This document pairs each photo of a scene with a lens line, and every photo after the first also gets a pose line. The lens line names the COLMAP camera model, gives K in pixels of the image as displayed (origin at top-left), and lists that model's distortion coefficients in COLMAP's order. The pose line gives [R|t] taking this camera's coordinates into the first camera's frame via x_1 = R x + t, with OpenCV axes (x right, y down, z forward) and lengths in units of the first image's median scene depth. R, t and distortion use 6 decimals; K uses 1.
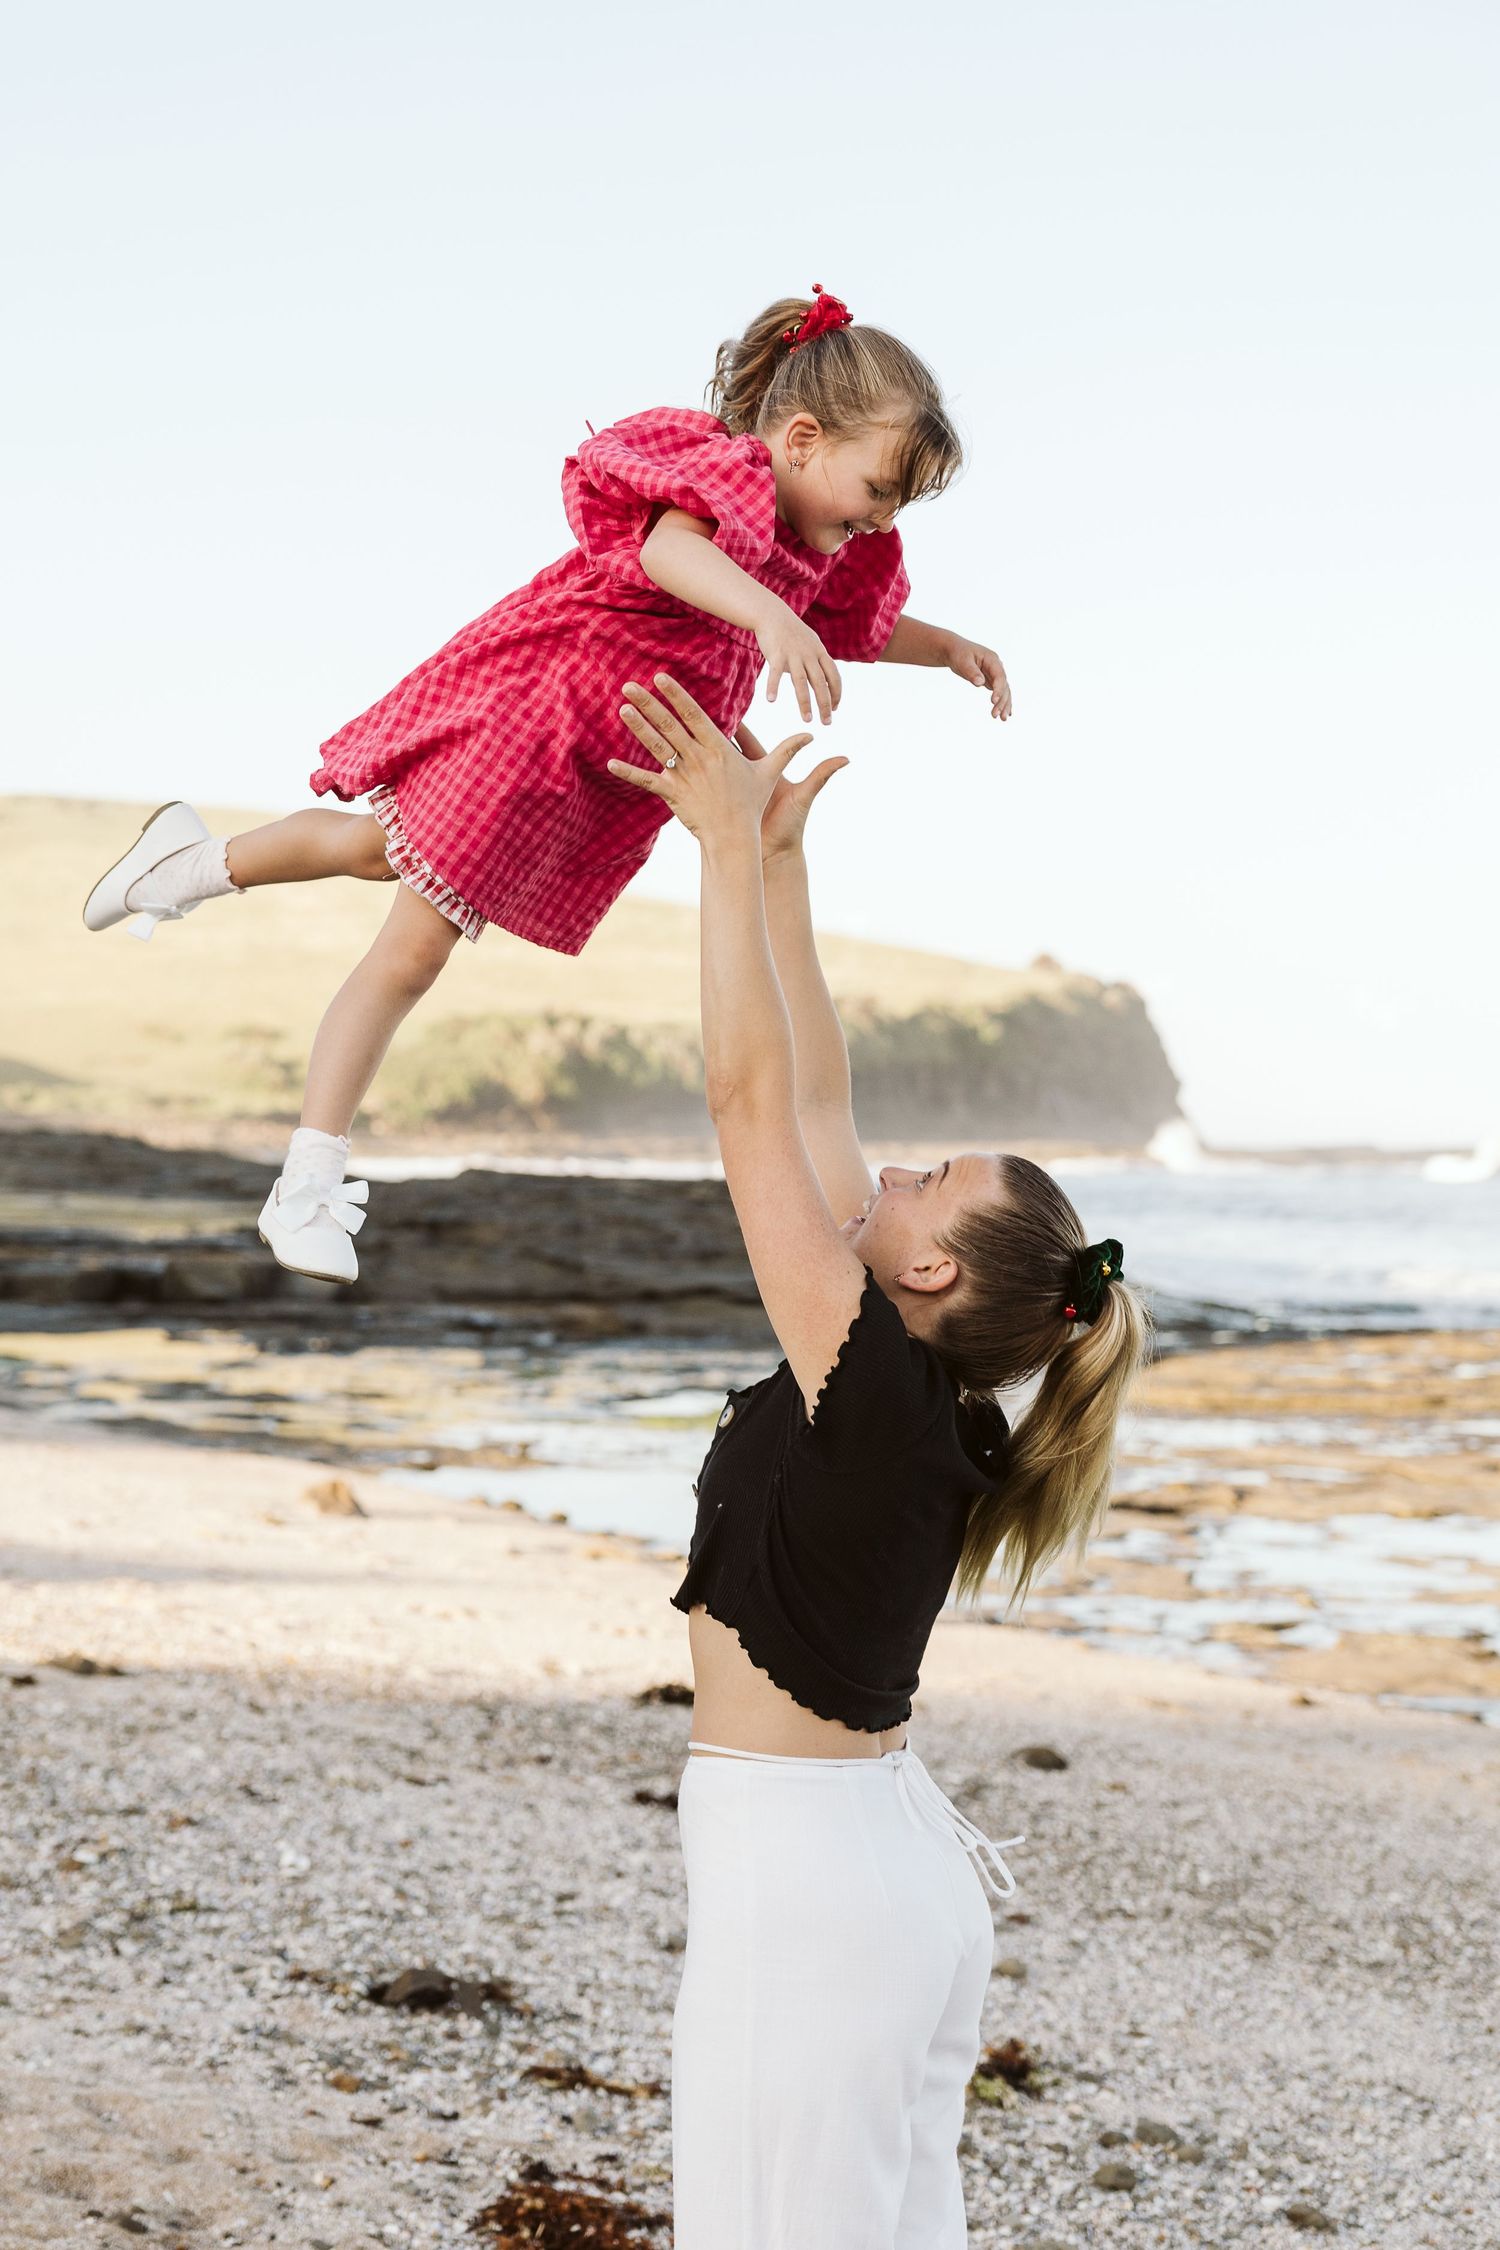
lens RADIAL K [[3171.5, 0, 750.0], [0, 3171.5, 1125.0], [0, 0, 1]] dist [0.016562, -0.023698]
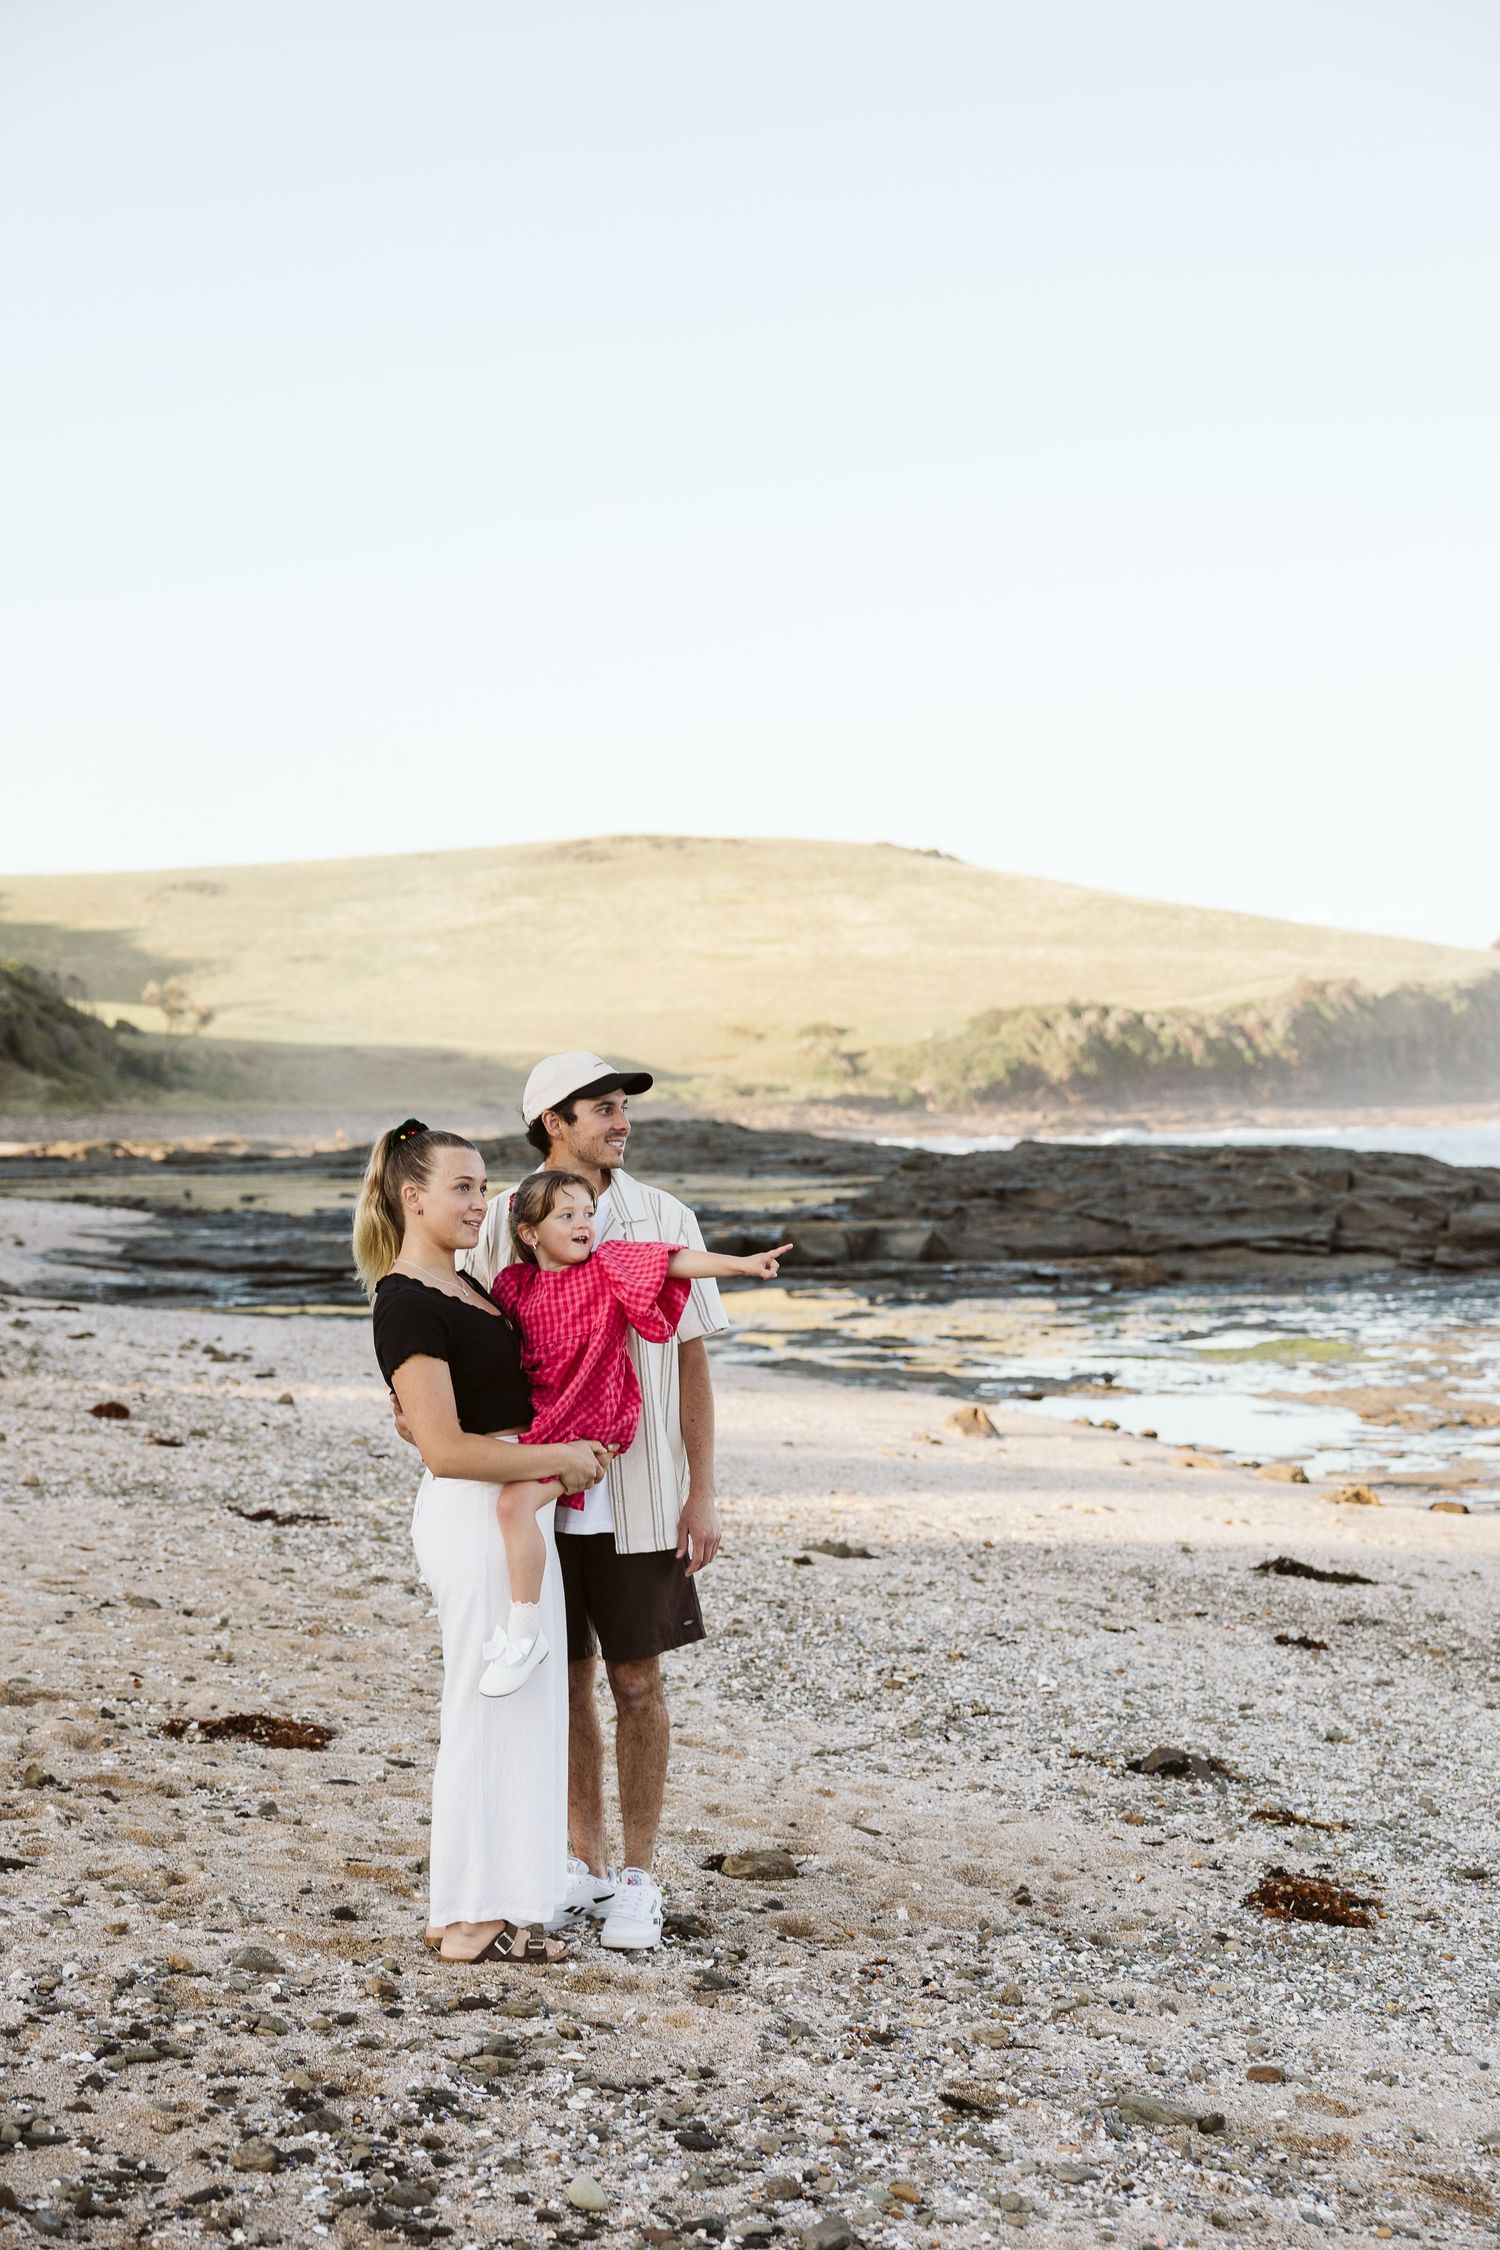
lens RADIAL K [[3171.5, 0, 750.0], [0, 3171.5, 1125.0], [0, 0, 1]] dist [0.016562, -0.023698]
pose [[0.992427, -0.029675, -0.119198, -0.087671], [0.032505, 0.999232, 0.021872, -0.040646], [0.118458, -0.025581, 0.992629, -0.340309]]
